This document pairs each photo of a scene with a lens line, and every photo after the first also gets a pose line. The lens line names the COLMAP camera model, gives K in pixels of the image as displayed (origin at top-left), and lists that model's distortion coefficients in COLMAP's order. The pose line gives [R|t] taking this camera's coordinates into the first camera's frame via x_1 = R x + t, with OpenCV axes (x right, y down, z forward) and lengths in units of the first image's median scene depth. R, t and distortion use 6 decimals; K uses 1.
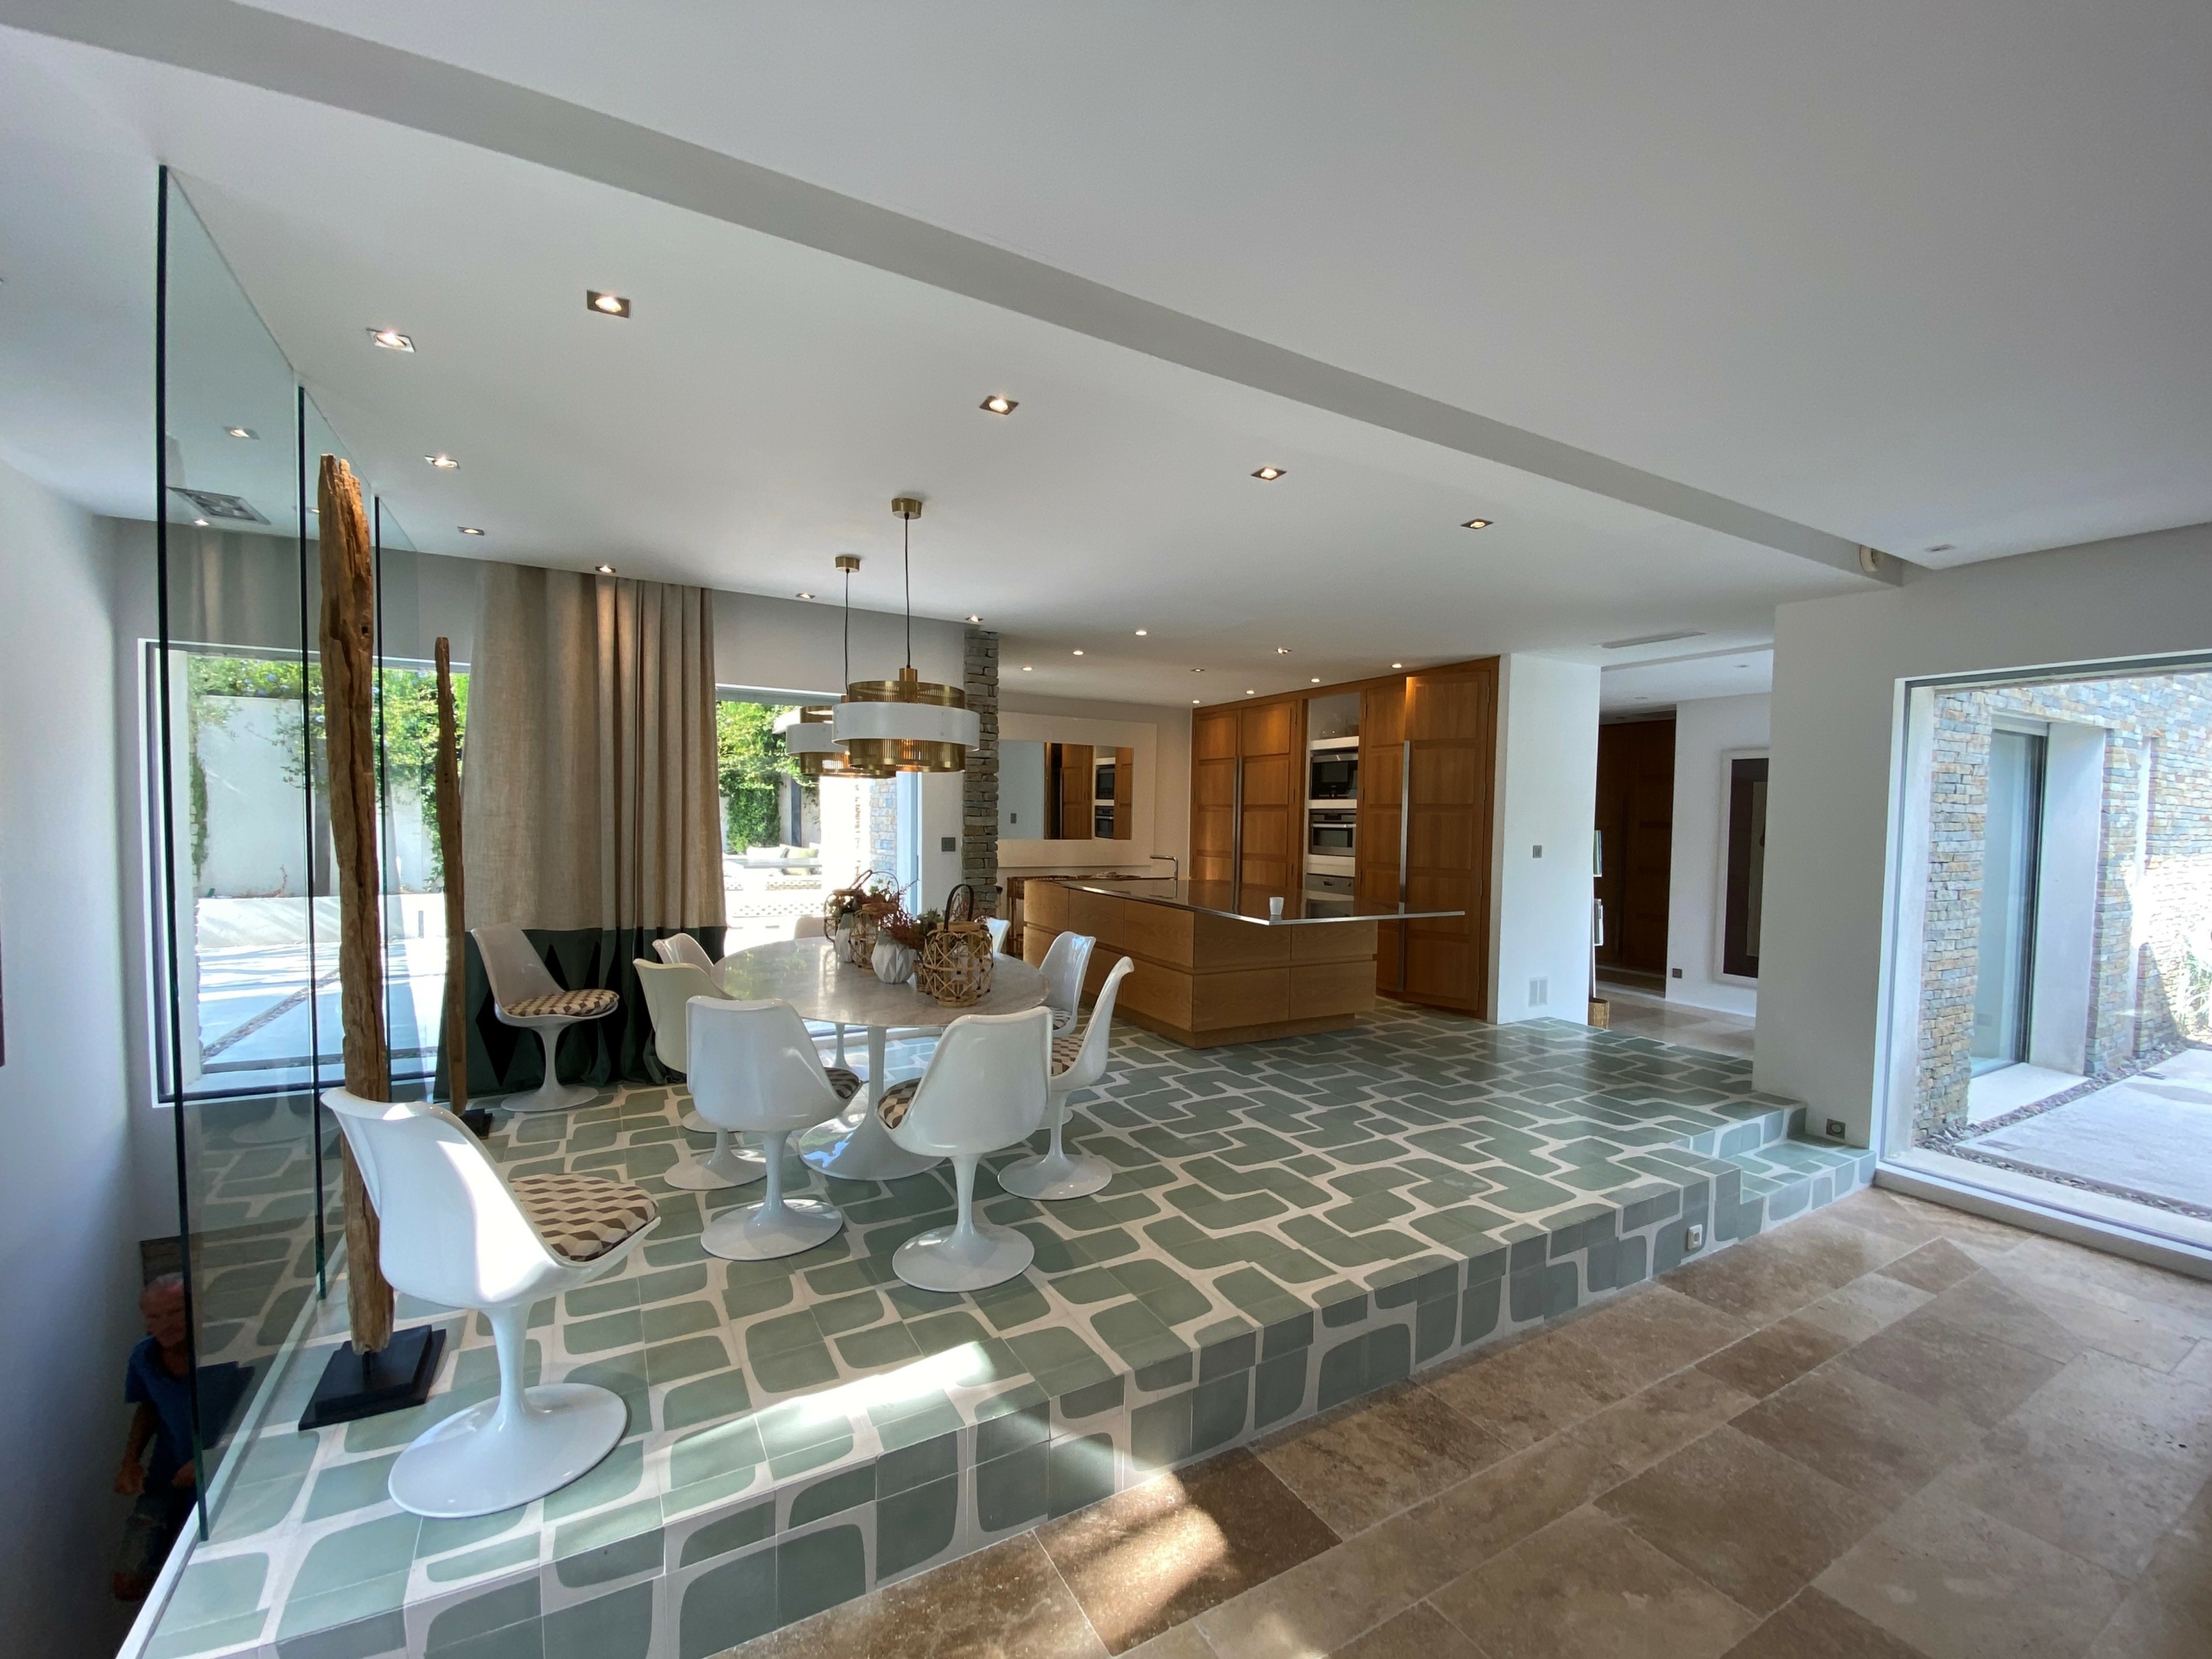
lens RADIAL K [[924.2, 0, 1122.8], [0, 924.2, 863.7], [0, 0, 1]] dist [0.000327, -0.000091]
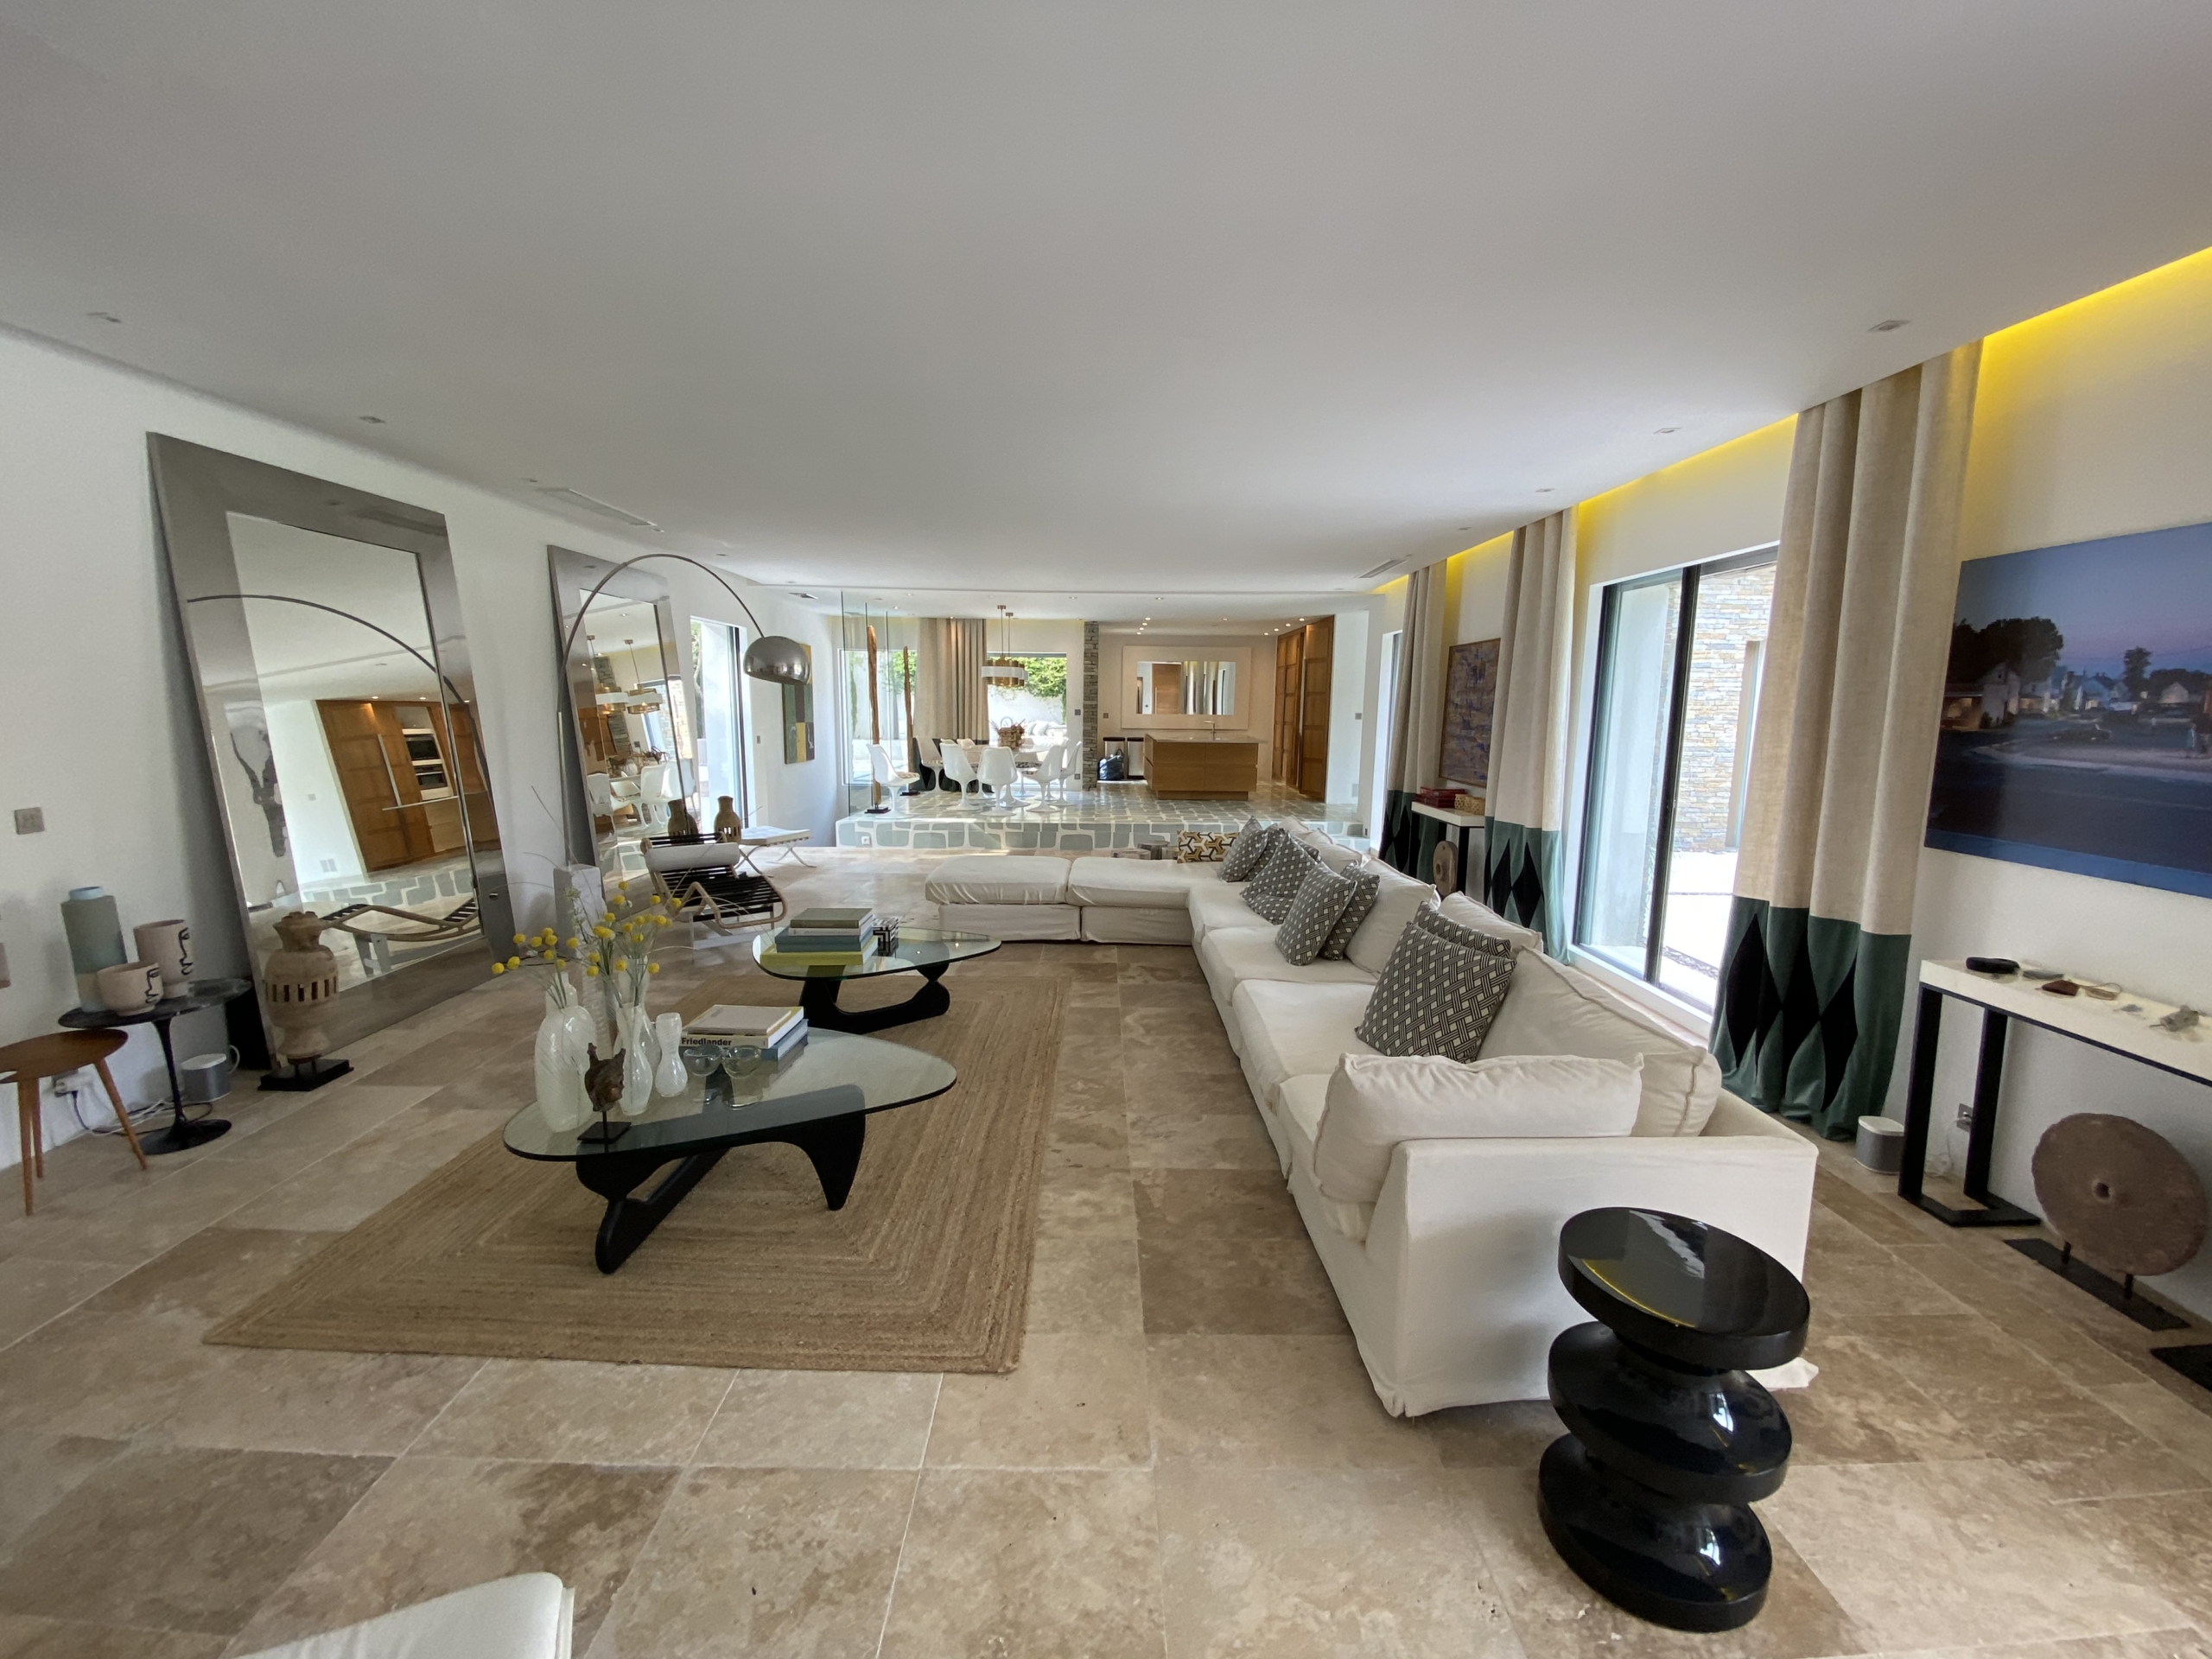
lens RADIAL K [[901.8, 0, 1106.0], [0, 901.8, 829.5], [0, 0, 1]] dist [0.055851, -0.000030]
pose [[0.870669, 0.061276, -0.488037, 0.391040], [-0.019476, 0.995726, 0.090275, 0.026086], [0.491483, -0.069095, 0.868142, -0.389864]]
